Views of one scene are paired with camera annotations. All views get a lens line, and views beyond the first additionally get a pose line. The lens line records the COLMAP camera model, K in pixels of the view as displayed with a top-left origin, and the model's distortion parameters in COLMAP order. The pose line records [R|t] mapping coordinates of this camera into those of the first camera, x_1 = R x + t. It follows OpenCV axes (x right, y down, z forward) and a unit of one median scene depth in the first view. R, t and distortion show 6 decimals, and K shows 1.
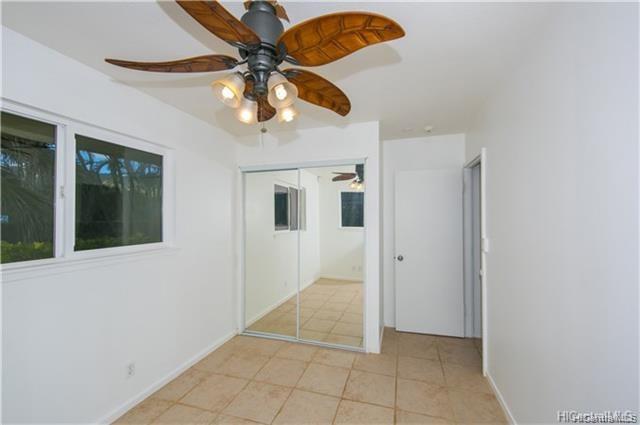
lens RADIAL K [[274.6, 0, 320.0], [0, 274.6, 212.5], [0, 0, 1]] dist [0.000050, 0.000007]
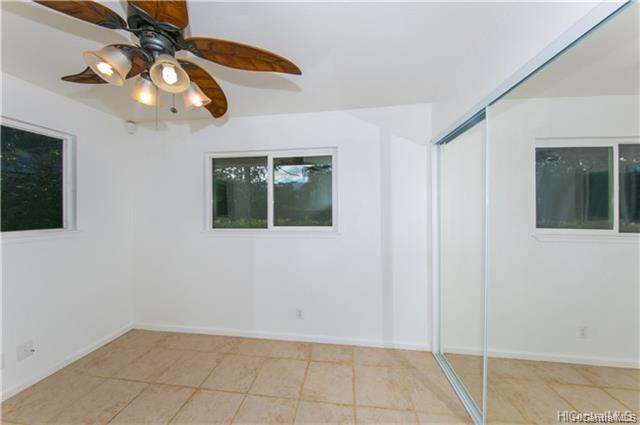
lens RADIAL K [[210.9, 0, 322.0], [0, 210.9, 210.4], [0, 0, 1]] dist [0.000859, -0.000102]
pose [[0.159717, 0.008954, -0.987122, 0.354605], [0.023880, 0.999631, 0.012931, 0.023079], [0.986874, -0.025638, 0.159444, 0.843207]]
